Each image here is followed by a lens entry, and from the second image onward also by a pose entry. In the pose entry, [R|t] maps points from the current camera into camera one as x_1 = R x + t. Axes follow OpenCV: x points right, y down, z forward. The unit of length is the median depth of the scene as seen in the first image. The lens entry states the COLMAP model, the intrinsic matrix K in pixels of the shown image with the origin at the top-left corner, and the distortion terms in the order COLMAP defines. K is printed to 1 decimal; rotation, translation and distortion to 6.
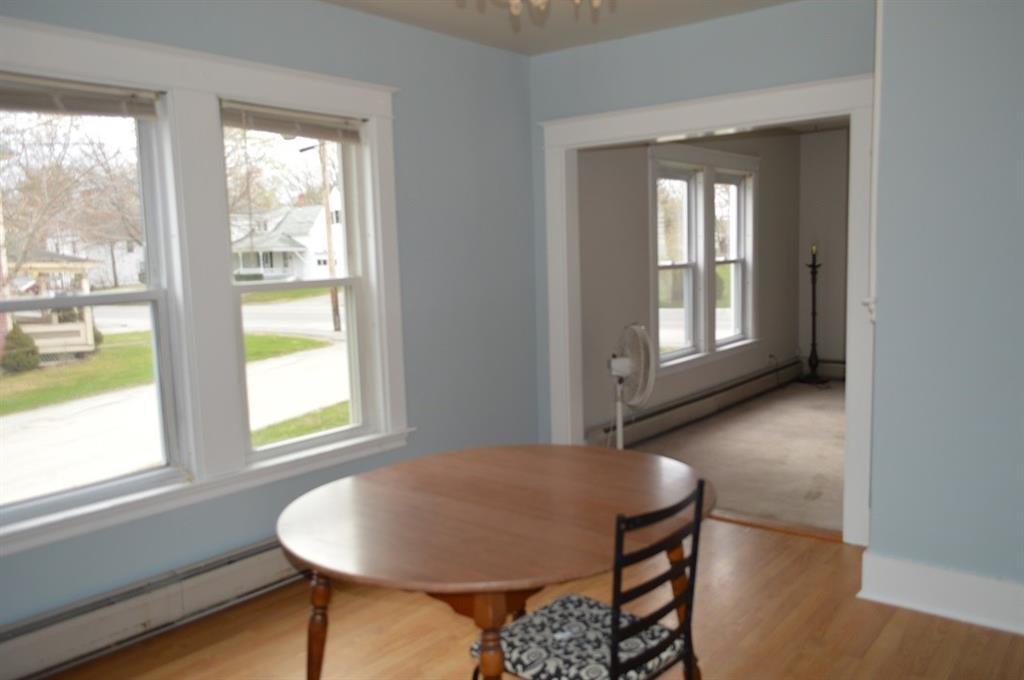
lens RADIAL K [[822.9, 0, 512.0], [0, 822.9, 340.0], [0, 0, 1]] dist [0.044328, 0.001134]
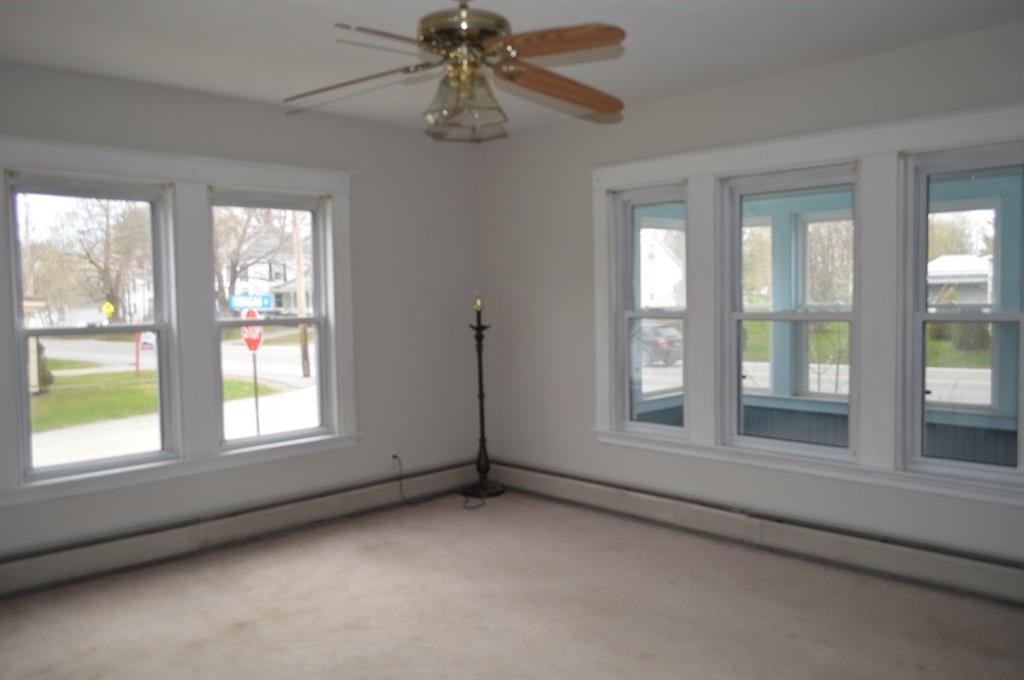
lens RADIAL K [[822.9, 0, 512.0], [0, 822.9, 340.0], [0, 0, 1]] dist [0.044328, 0.001134]
pose [[0.990837, 0.020993, -0.133425, 0.480609], [-0.027616, 0.998466, -0.047984, -0.045897], [0.132213, 0.051229, 0.989897, 0.313173]]
